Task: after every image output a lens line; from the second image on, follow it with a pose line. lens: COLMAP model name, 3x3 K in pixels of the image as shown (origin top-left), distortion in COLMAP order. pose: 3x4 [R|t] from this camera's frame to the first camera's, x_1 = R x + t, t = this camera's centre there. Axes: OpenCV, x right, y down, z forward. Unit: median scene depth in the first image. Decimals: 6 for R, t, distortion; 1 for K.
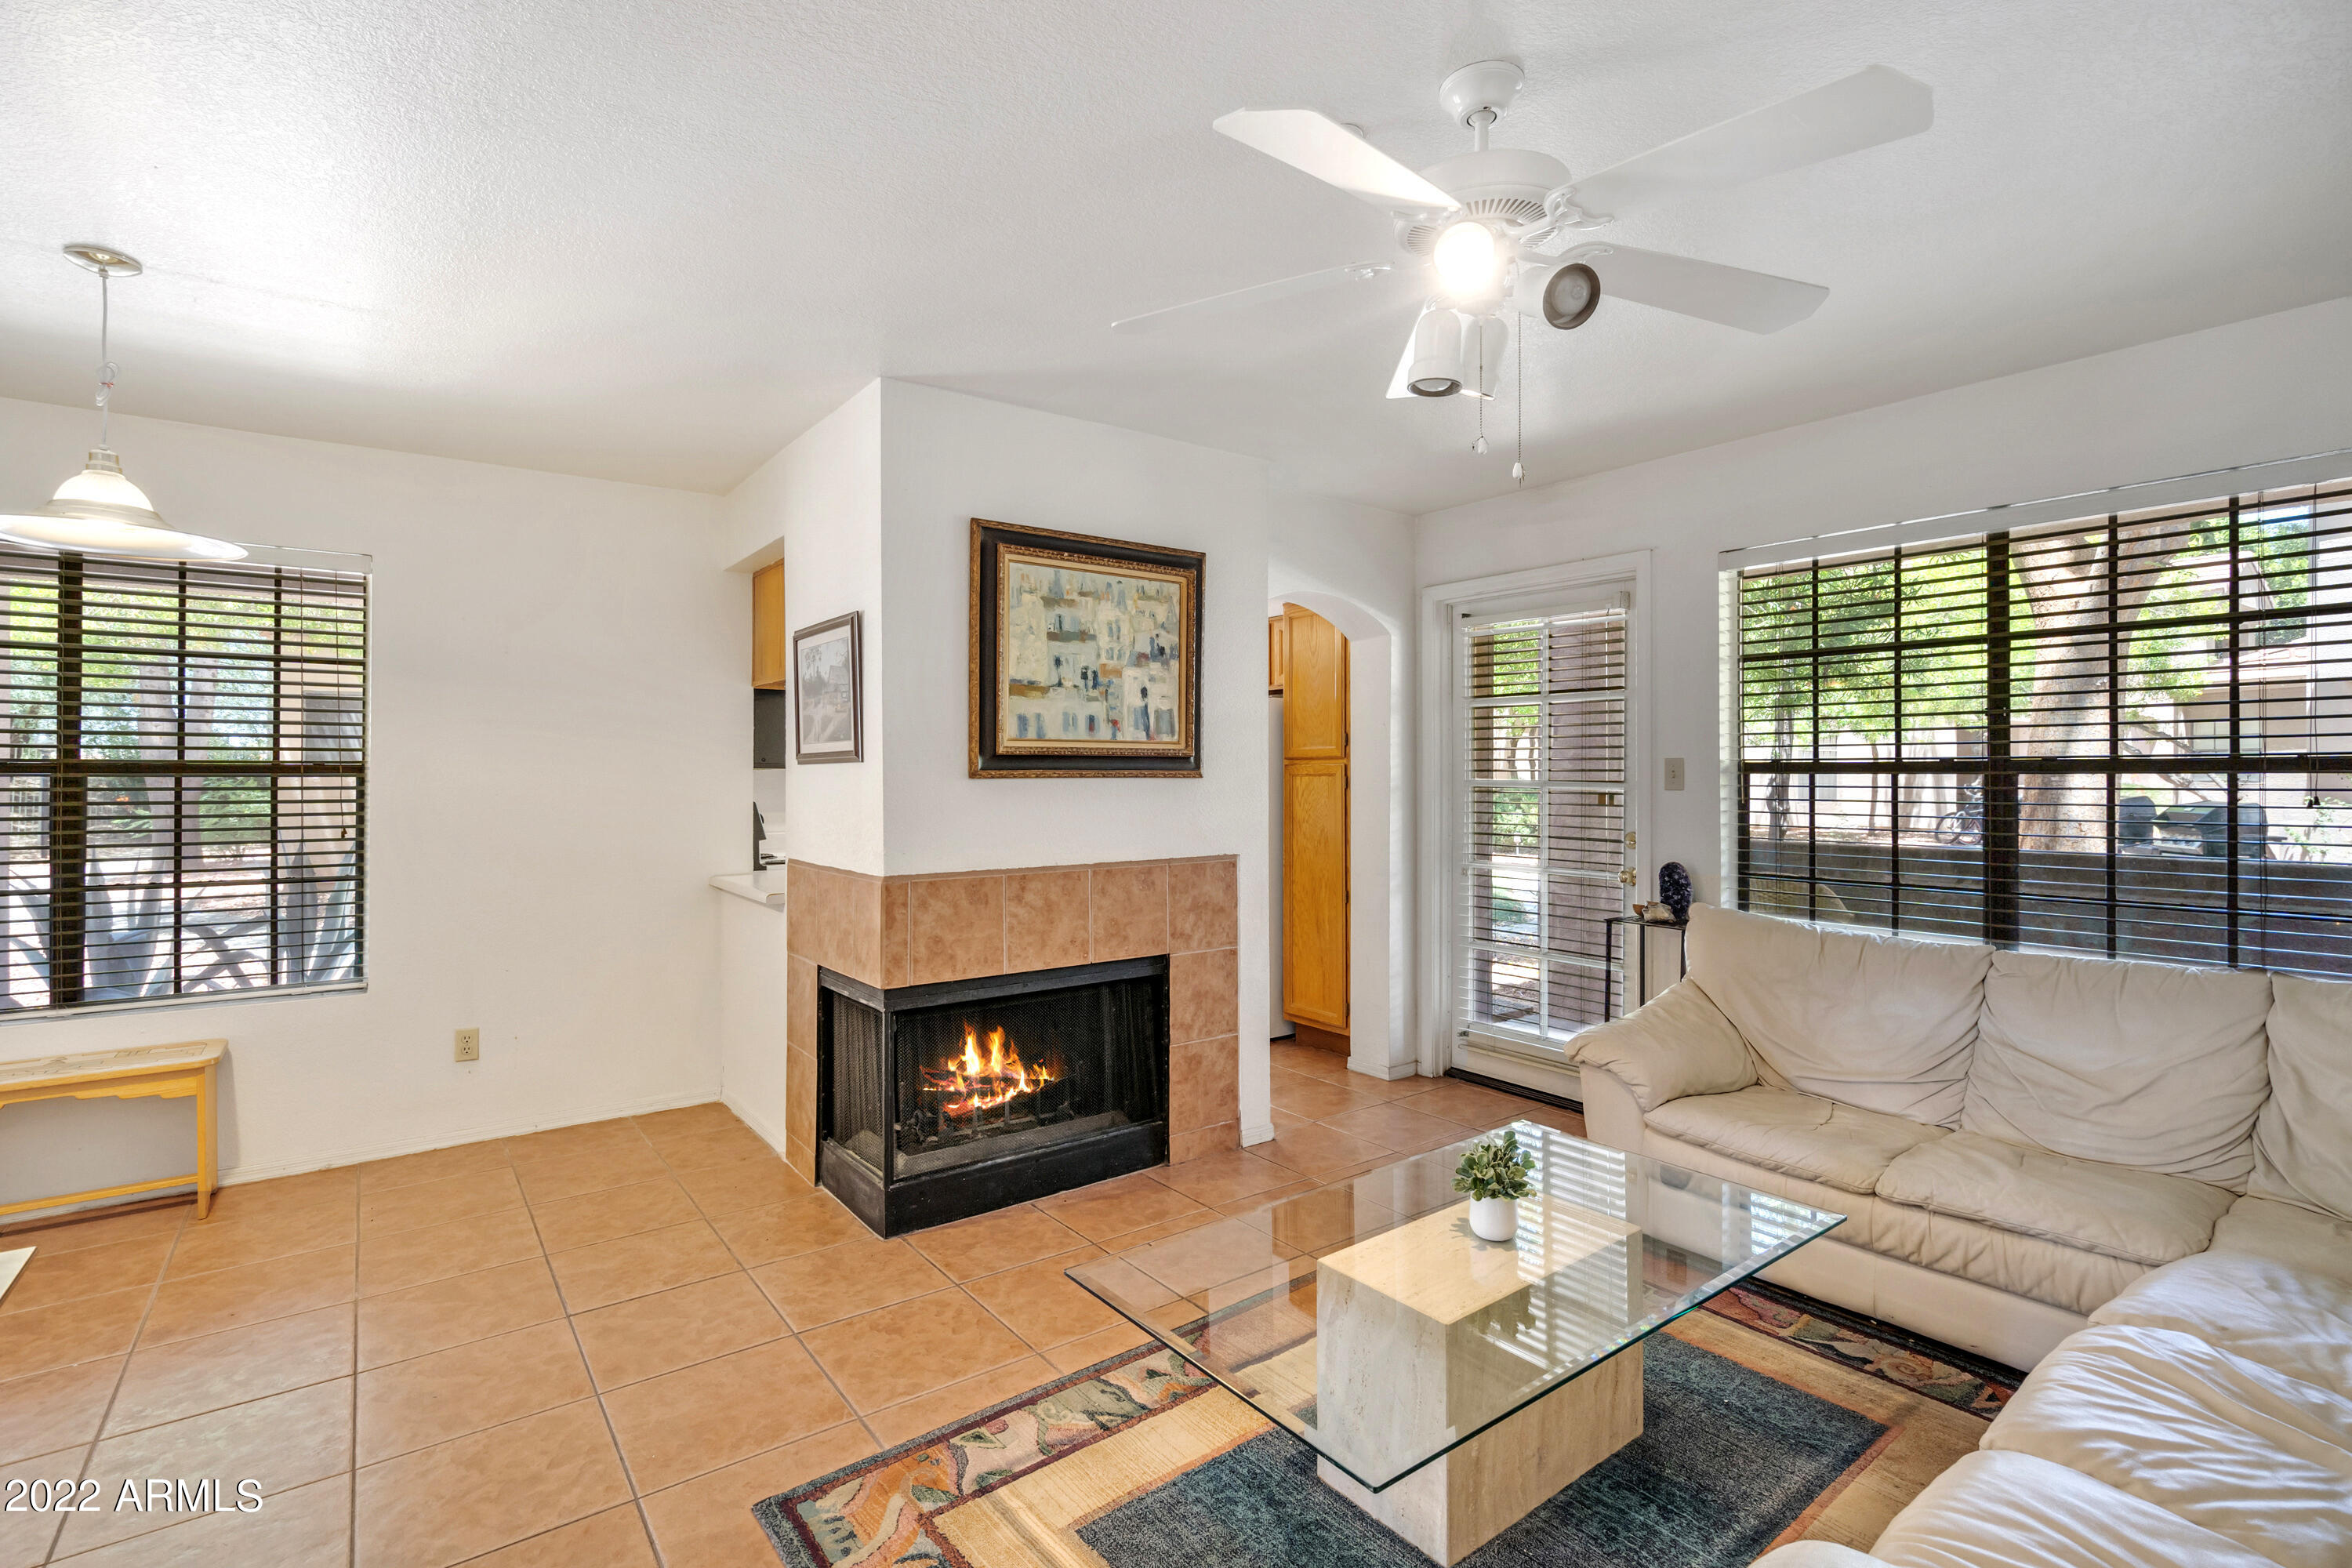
lens RADIAL K [[1074.7, 0, 1176.0], [0, 1074.7, 784.0], [0, 0, 1]] dist [0.002049, 0.000362]
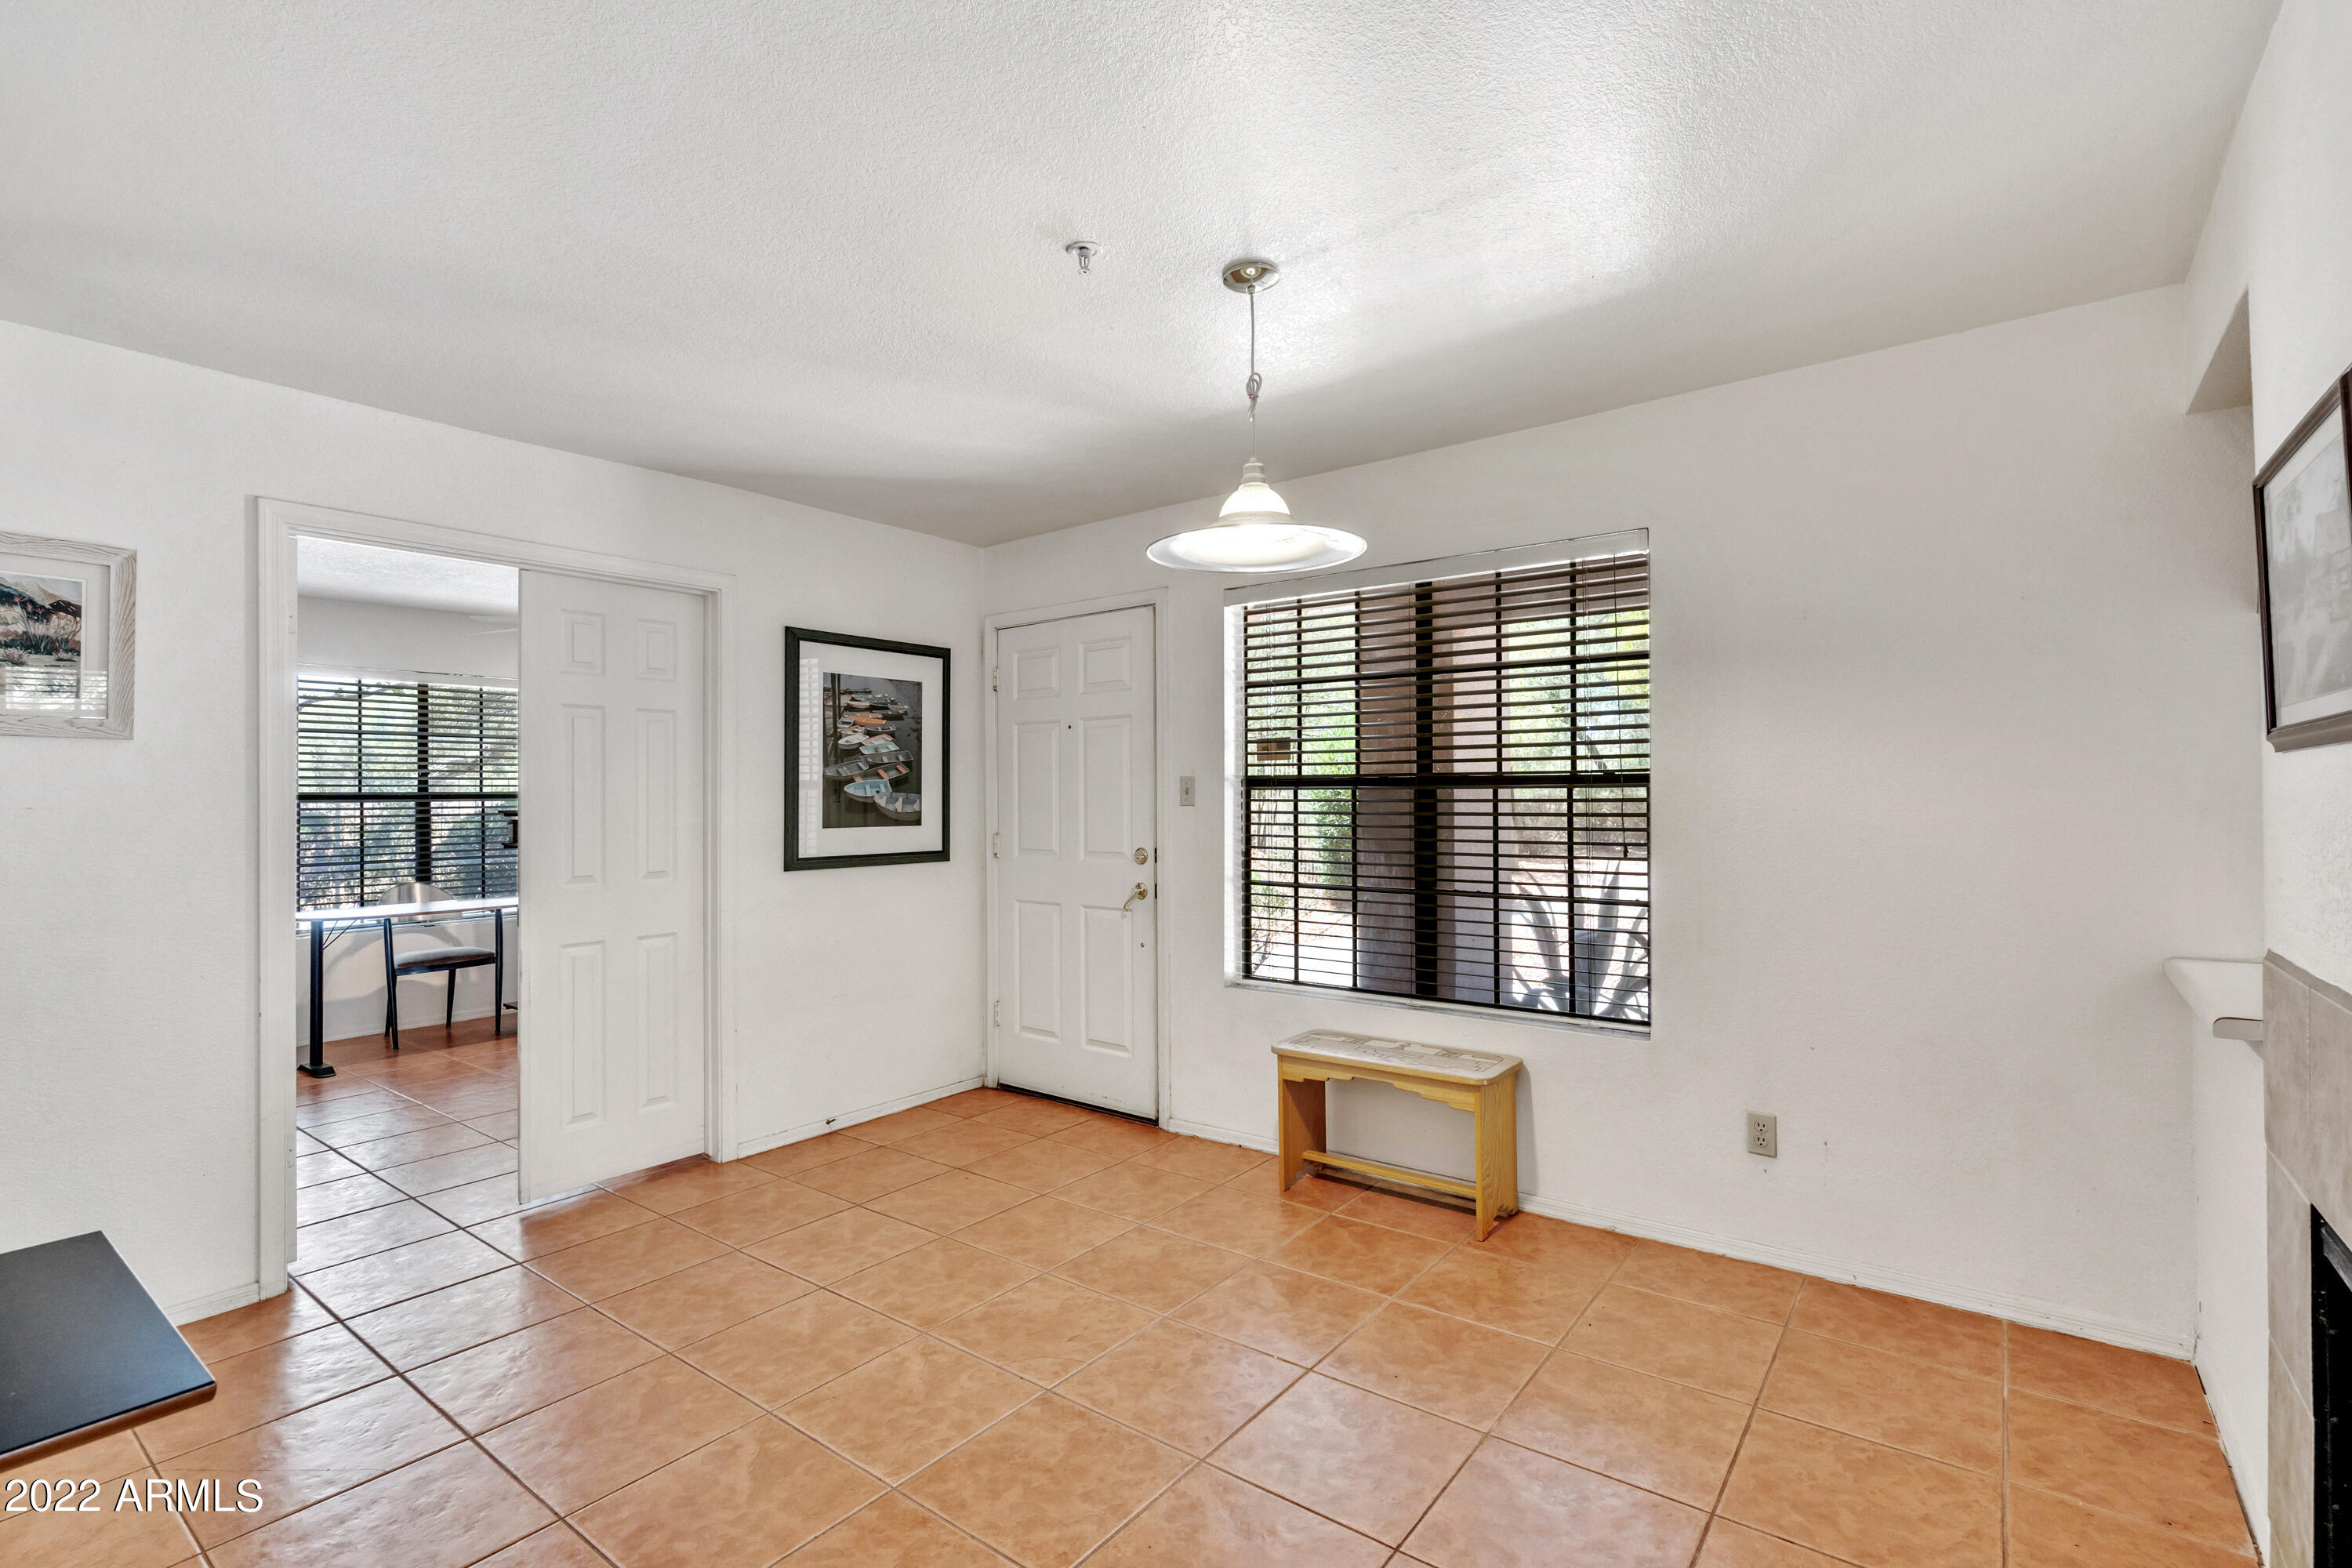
lens RADIAL K [[1074.7, 0, 1176.0], [0, 1074.7, 784.0], [0, 0, 1]] dist [0.002049, 0.000362]
pose [[0.271081, -0.011347, -0.962490, -0.033261], [0.001369, 0.999934, -0.011403, 0.000566], [0.962556, 0.001773, 0.271078, 0.434997]]
